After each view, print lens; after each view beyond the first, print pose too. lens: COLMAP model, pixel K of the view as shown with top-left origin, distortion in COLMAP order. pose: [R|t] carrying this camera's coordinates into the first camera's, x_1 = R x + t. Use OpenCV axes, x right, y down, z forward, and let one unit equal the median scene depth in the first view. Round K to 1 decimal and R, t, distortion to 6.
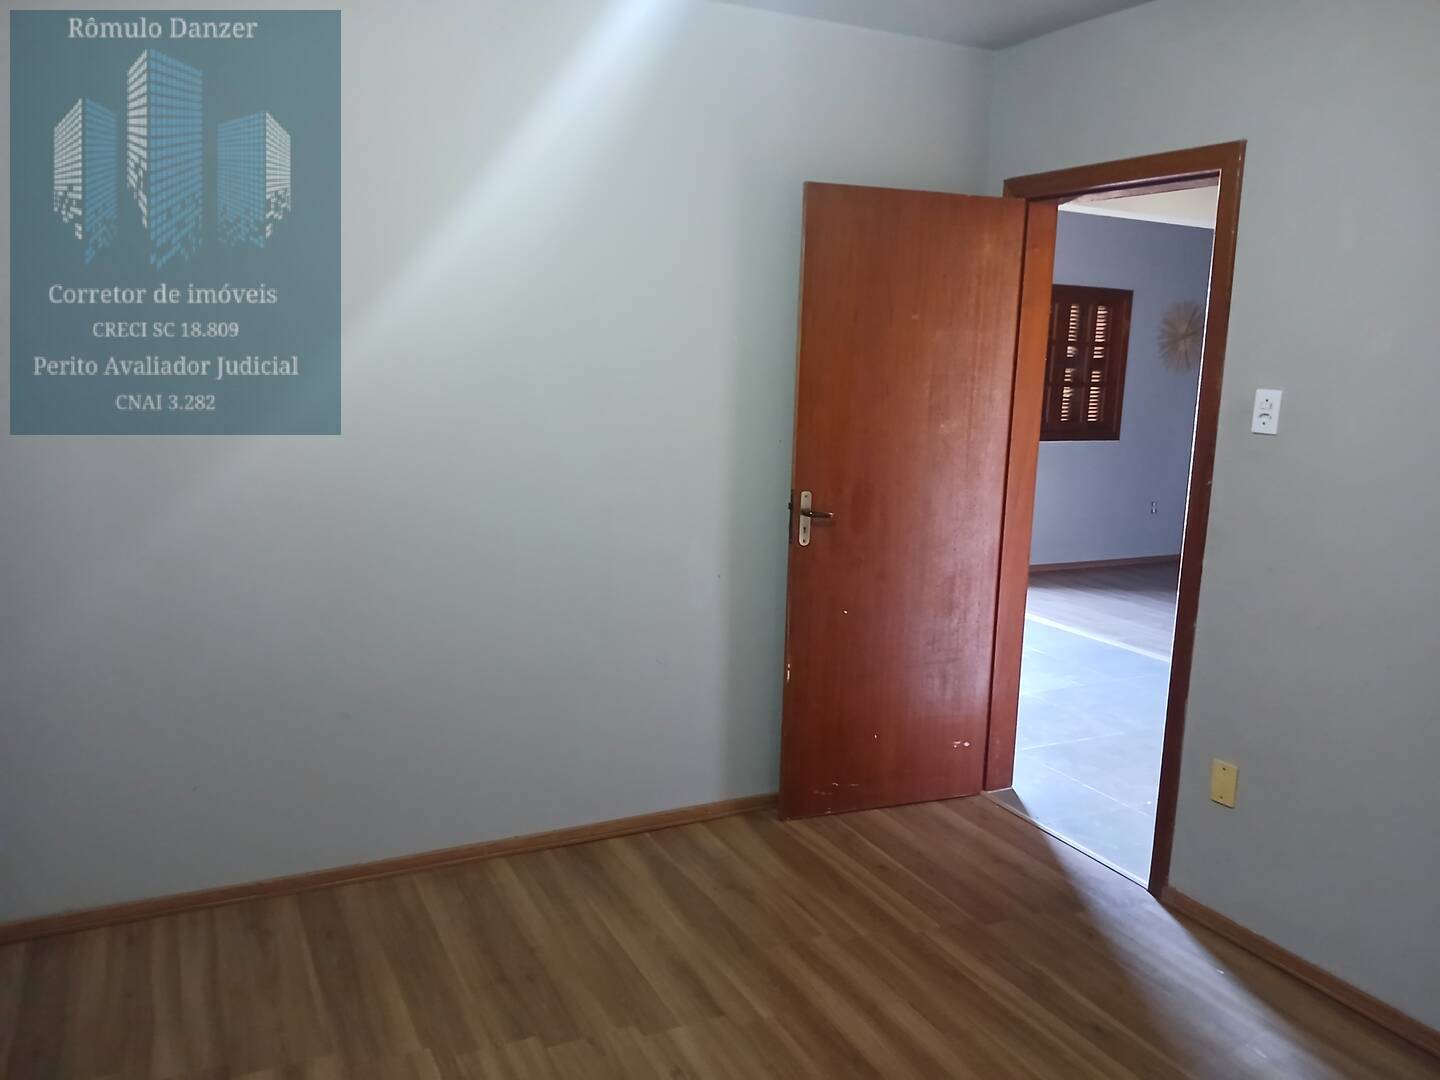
lens RADIAL K [[1106.5, 0, 720.0], [0, 1106.5, 540.0], [0, 0, 1]] dist [0.105419, -0.205823]
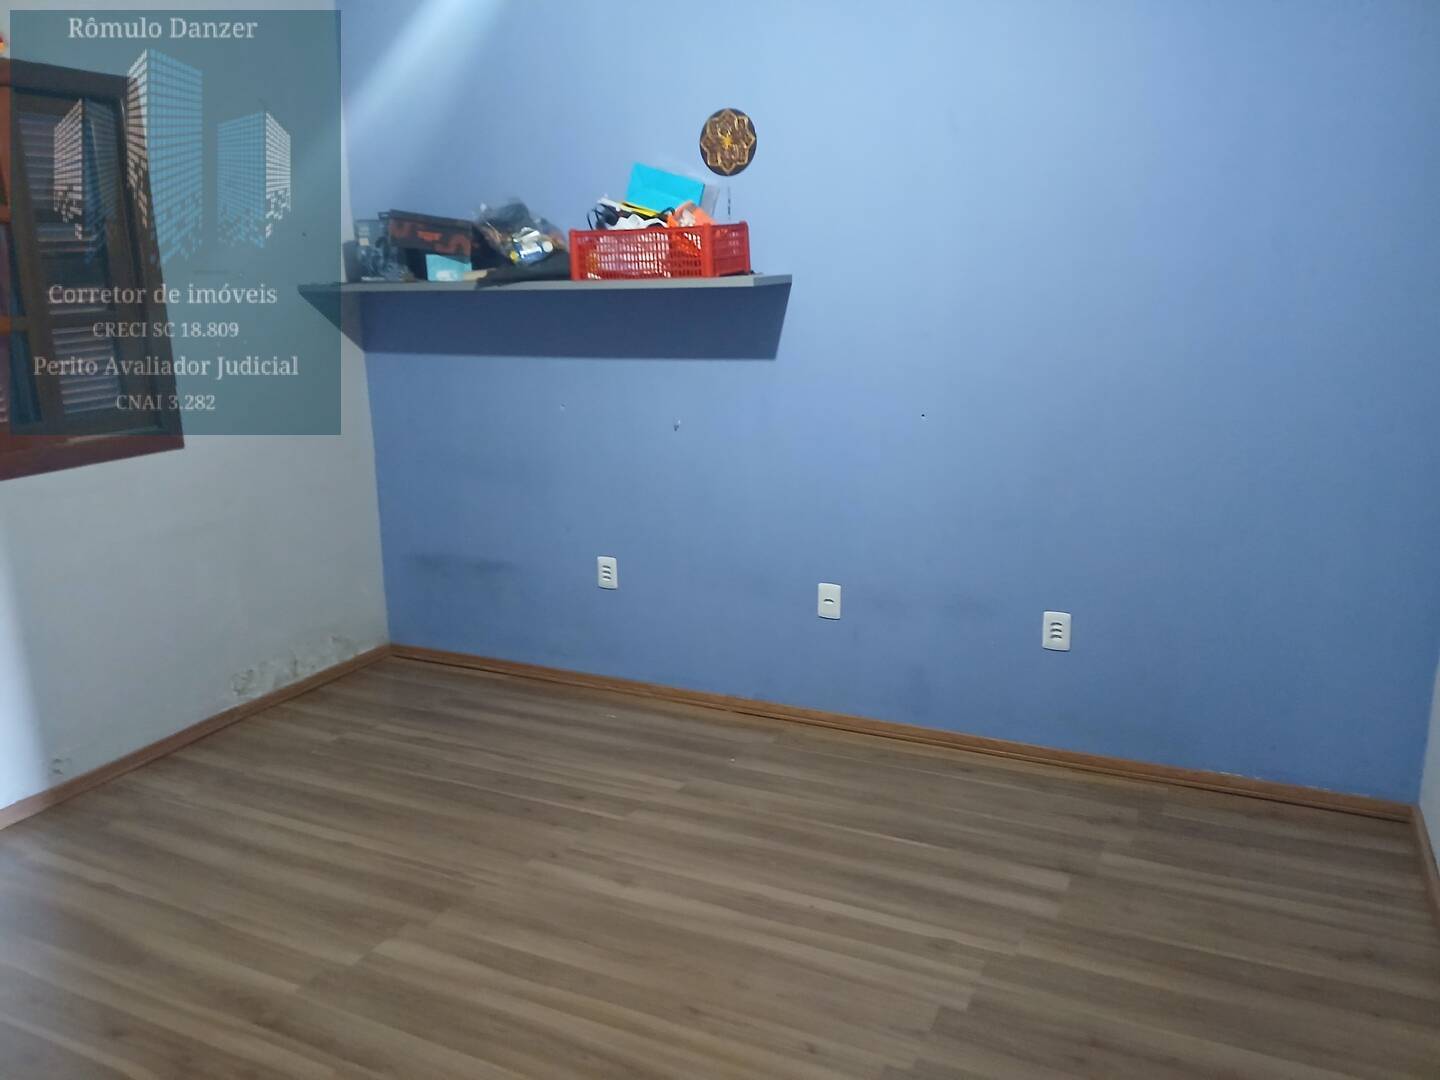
lens RADIAL K [[1106.5, 0, 720.0], [0, 1106.5, 540.0], [0, 0, 1]] dist [0.105419, -0.205823]
pose [[-0.779820, 0.136048, -0.611042, 0.571095], [-0.111223, 0.930458, 0.349110, -0.239812], [0.616044, 0.340205, -0.710458, 1.616002]]
